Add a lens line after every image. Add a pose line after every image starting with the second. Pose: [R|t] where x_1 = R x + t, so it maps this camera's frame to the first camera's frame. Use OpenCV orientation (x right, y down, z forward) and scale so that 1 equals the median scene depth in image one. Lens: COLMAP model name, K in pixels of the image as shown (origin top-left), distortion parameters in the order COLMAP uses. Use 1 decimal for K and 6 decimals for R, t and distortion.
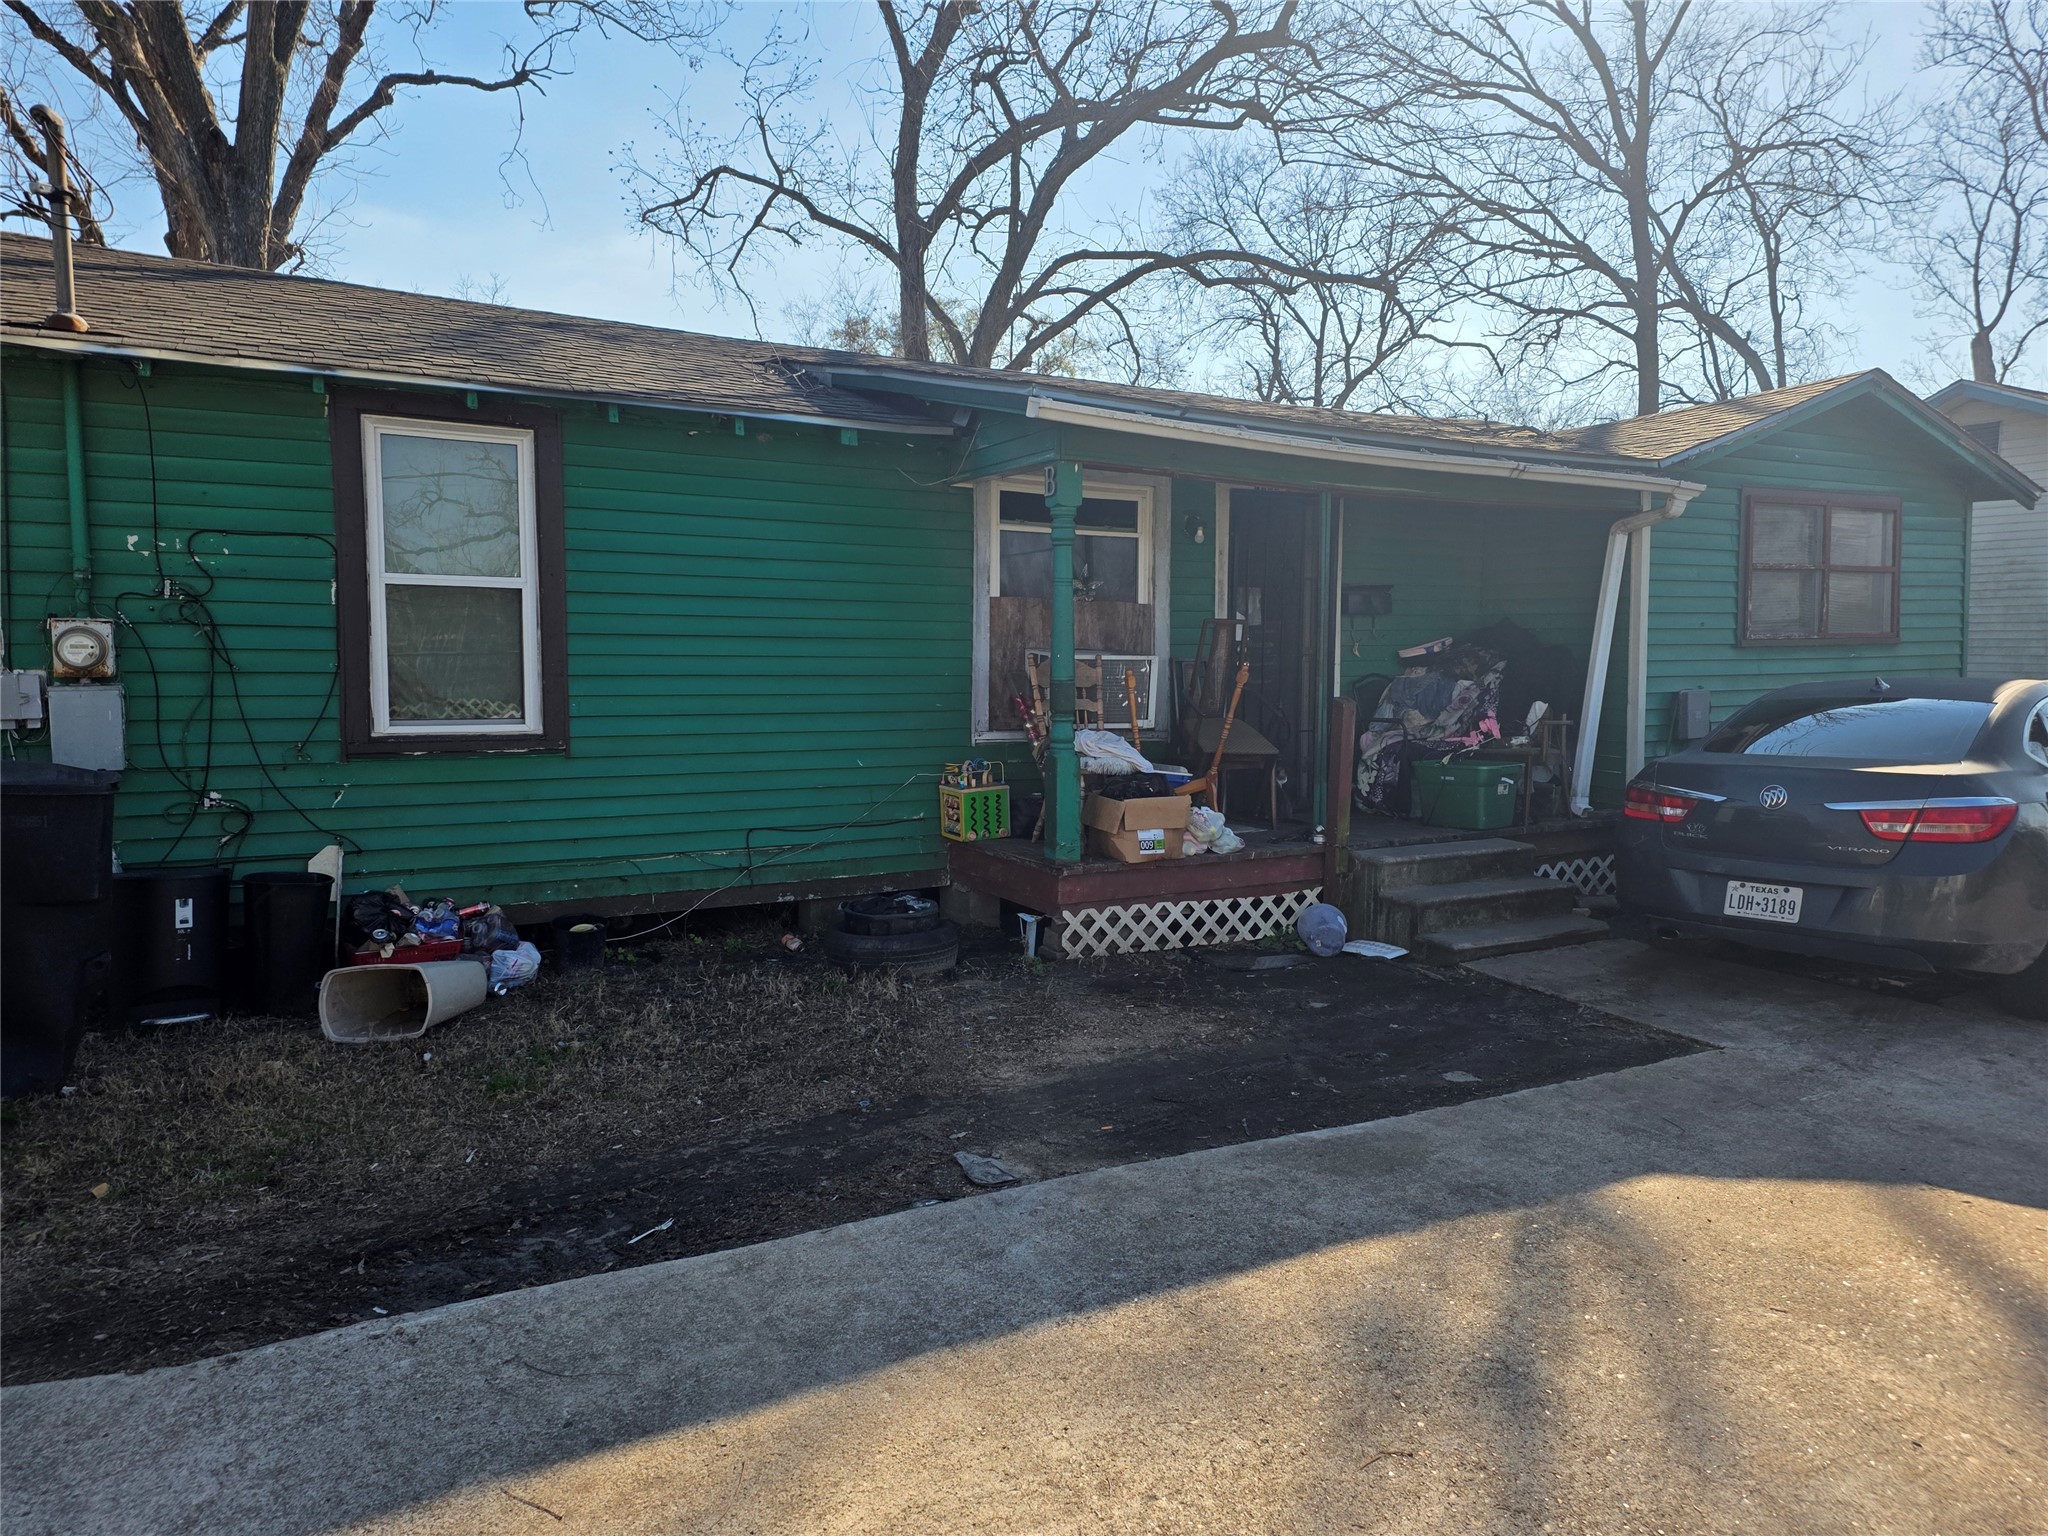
lens RADIAL K [[1358.9, 0, 1023.1], [0, 1358.9, 754.6], [0, 0, 1]] dist [0.034975, -0.010310]
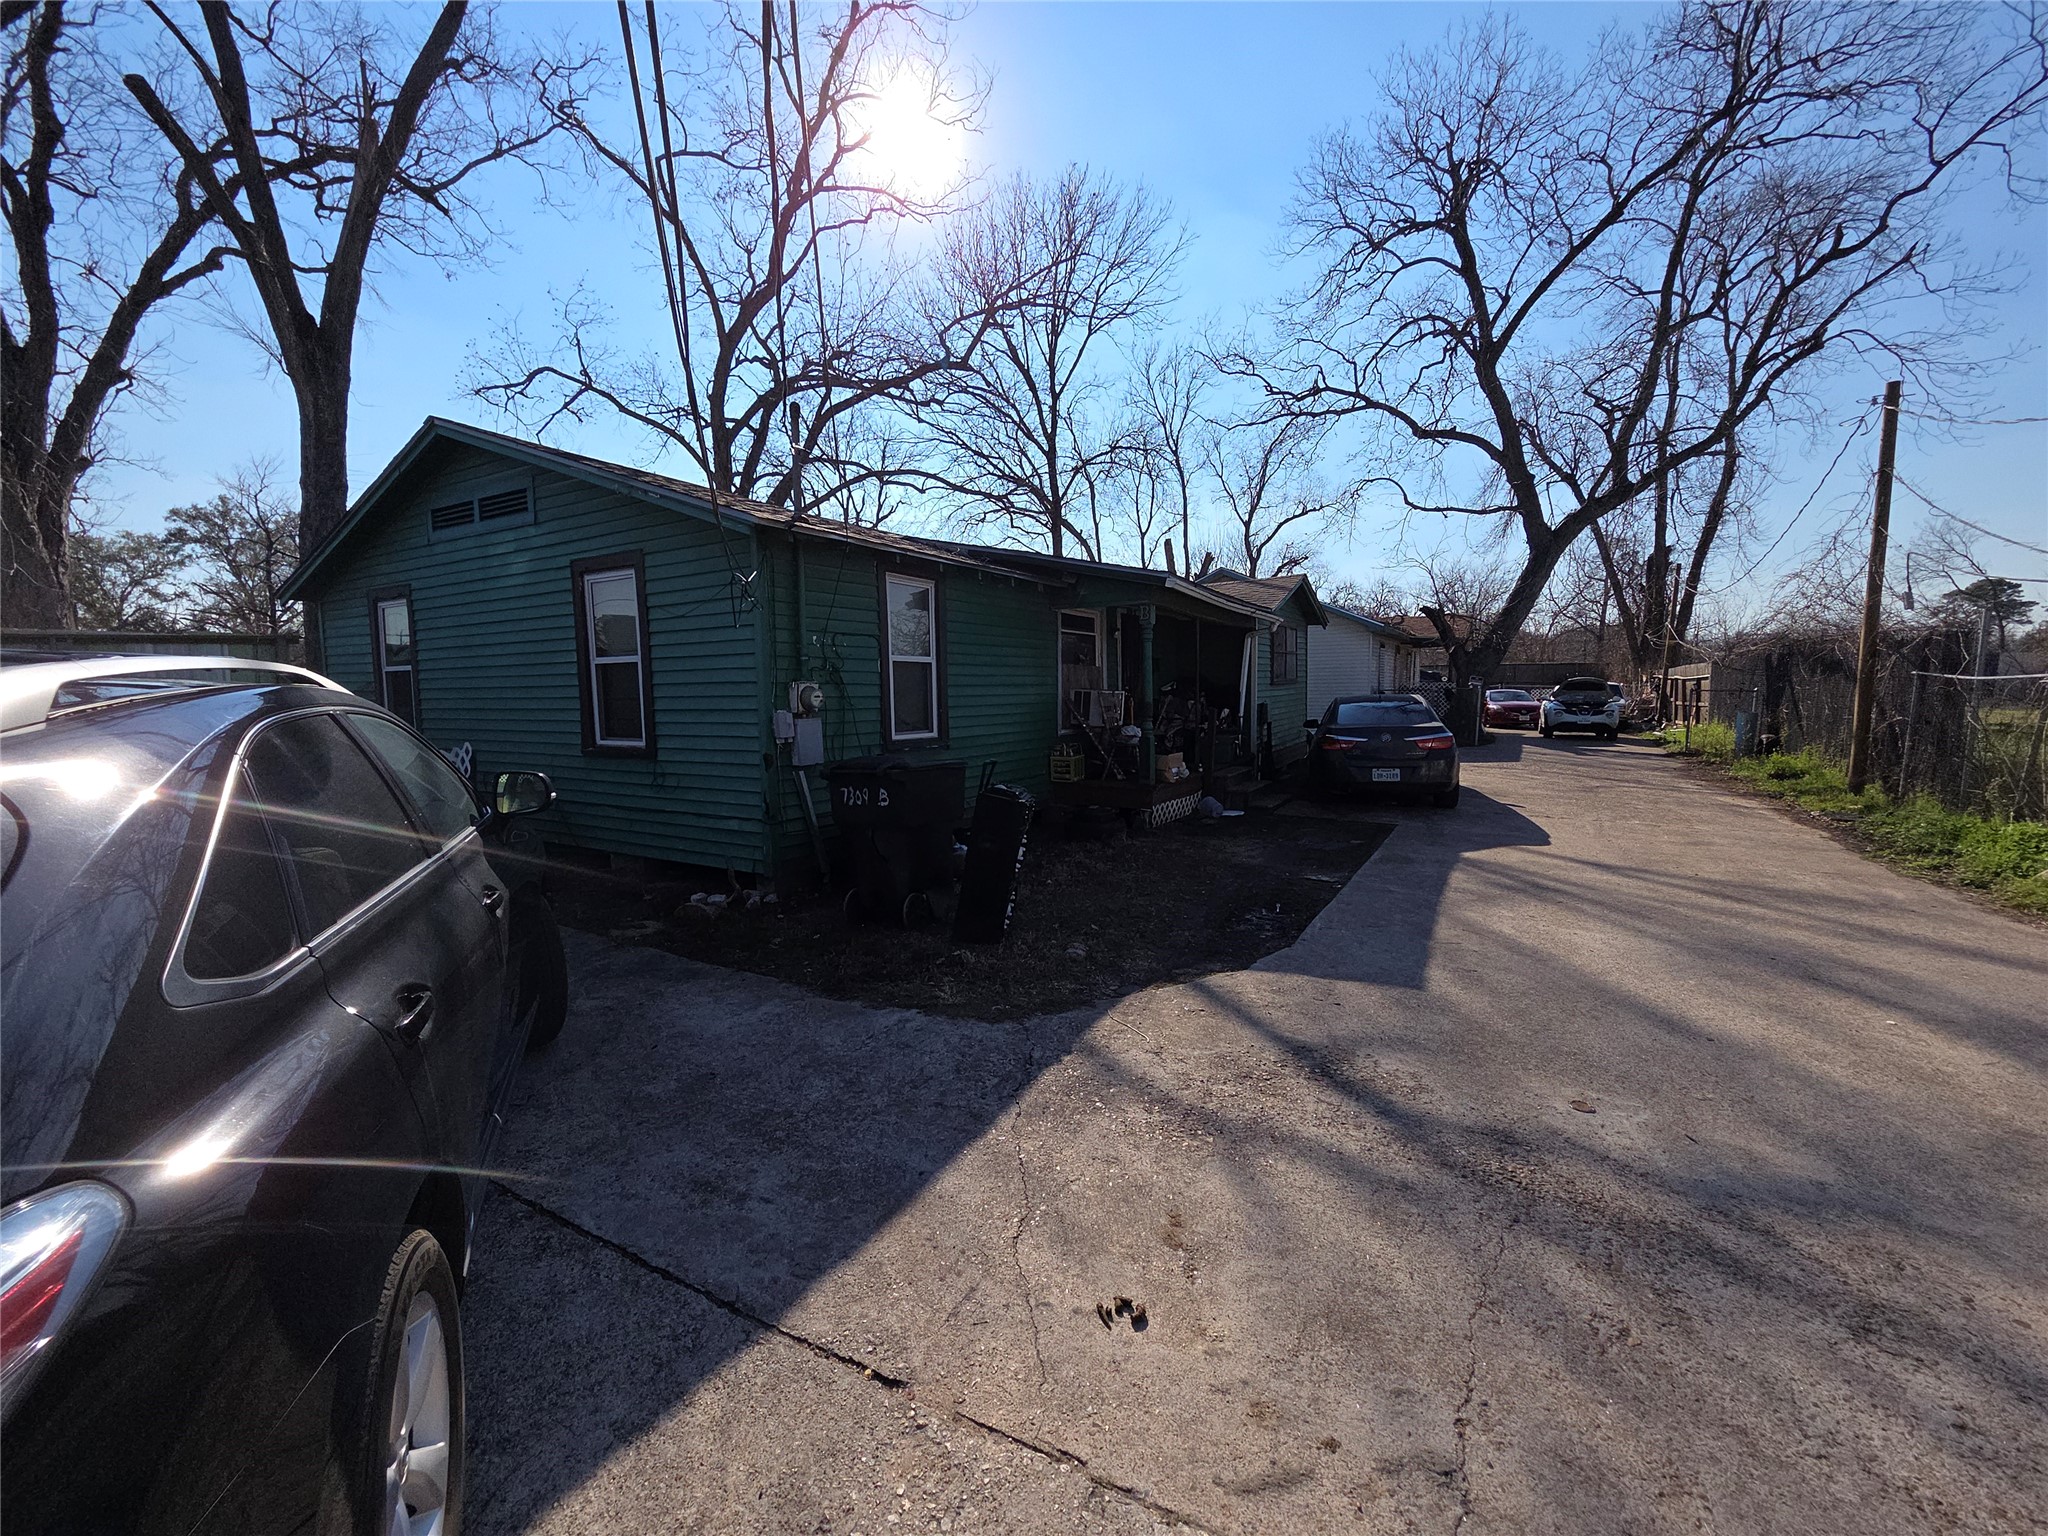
lens RADIAL K [[831.2, 0, 1024.8], [0, 831.2, 777.5], [0, 0, 1]] dist [-0.001329, -0.000354]
pose [[0.863370, -0.071053, 0.499543, -0.651243], [0.057621, 0.997443, 0.042285, -0.001127], [-0.501270, -0.007723, 0.865256, -0.067283]]
